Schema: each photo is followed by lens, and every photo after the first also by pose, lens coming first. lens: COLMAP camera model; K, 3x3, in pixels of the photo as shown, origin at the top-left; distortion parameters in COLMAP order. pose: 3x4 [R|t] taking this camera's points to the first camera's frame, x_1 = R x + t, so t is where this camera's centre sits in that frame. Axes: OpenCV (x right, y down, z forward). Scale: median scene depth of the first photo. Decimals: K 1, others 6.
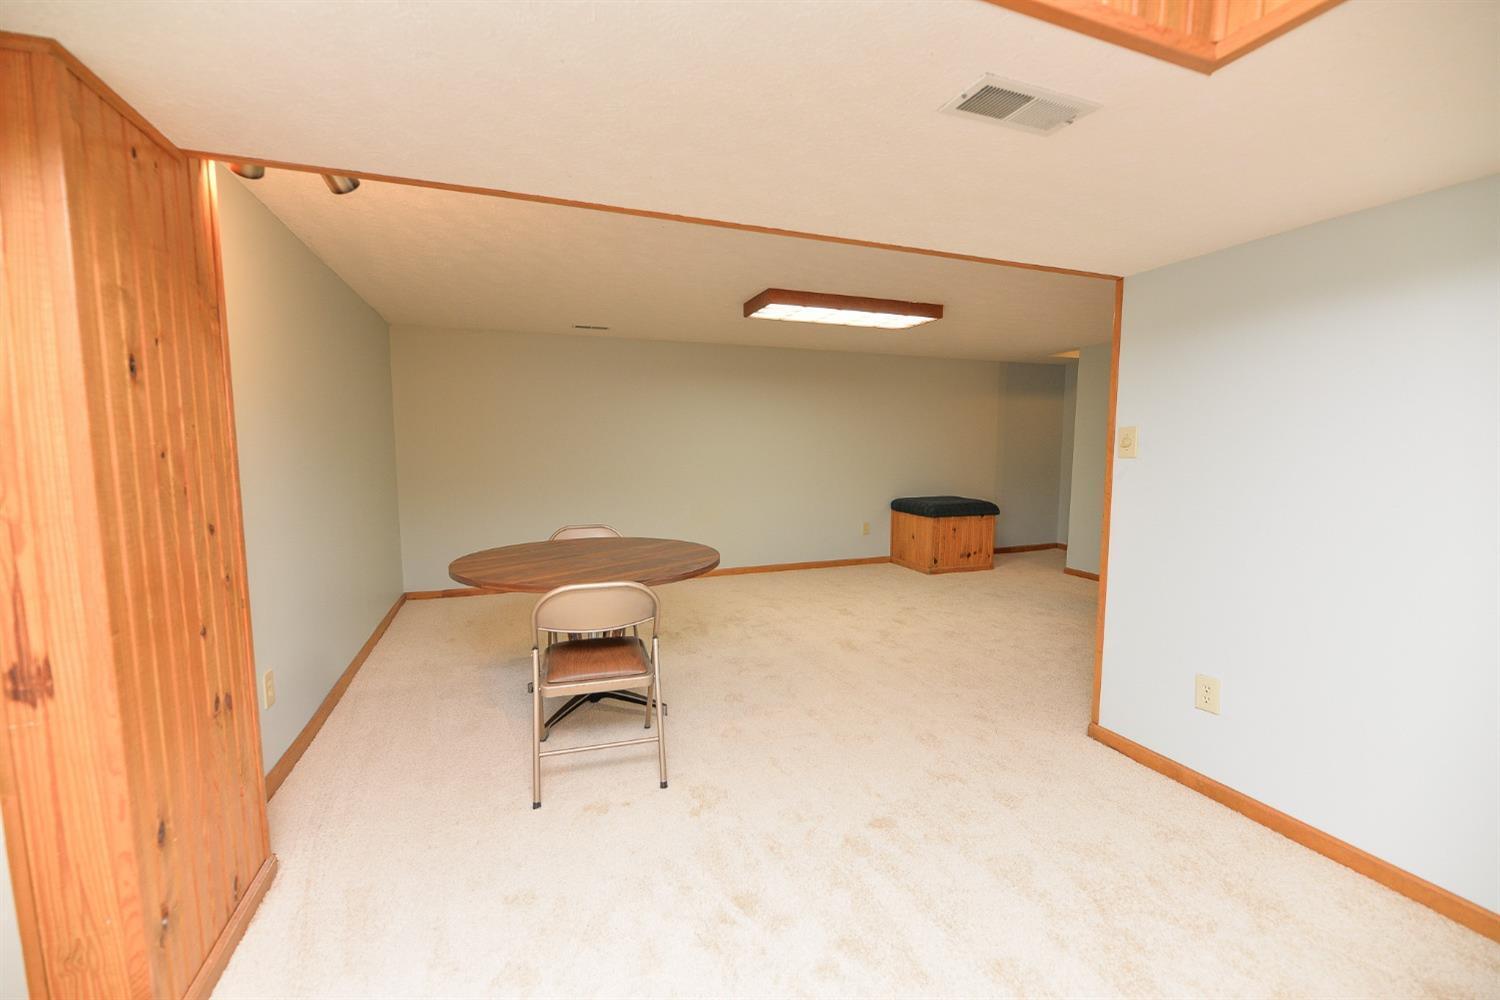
lens RADIAL K [[608.7, 0, 745.8], [0, 608.7, 503.3], [0, 0, 1]] dist [-0.000471, -0.002179]
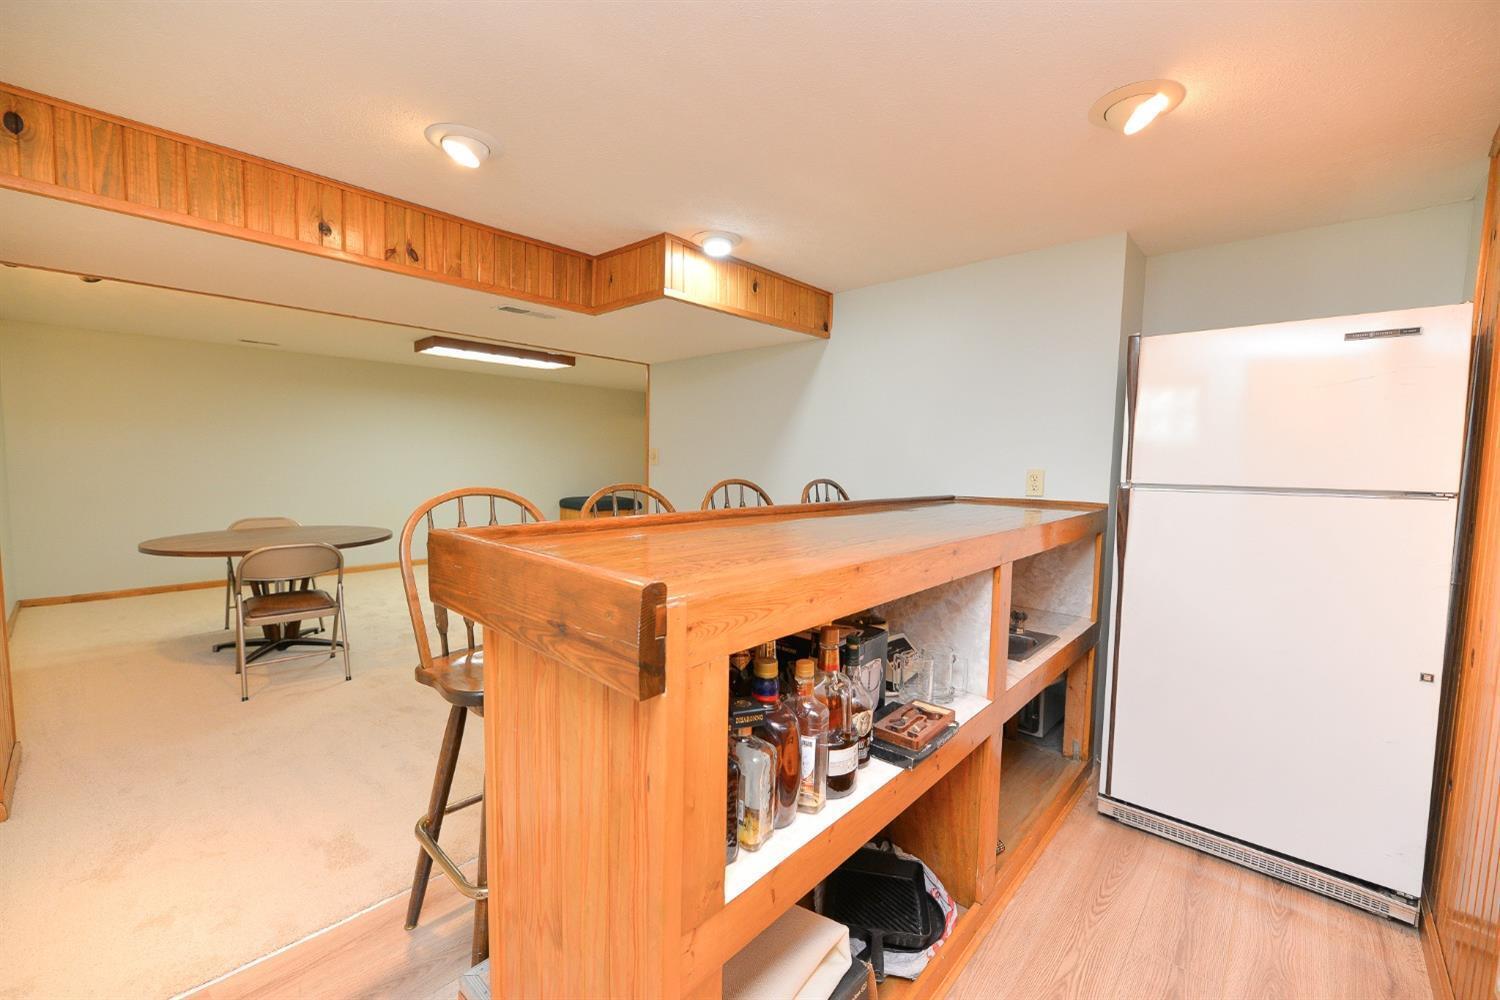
lens RADIAL K [[608.7, 0, 752.5], [0, 608.7, 504.7], [0, 0, 1]] dist [-0.000471, -0.002179]
pose [[0.892310, -0.016982, 0.451105, 0.047625], [0.024561, 0.999638, -0.010952, 0.044726], [-0.450755, 0.020852, 0.892404, -0.450092]]
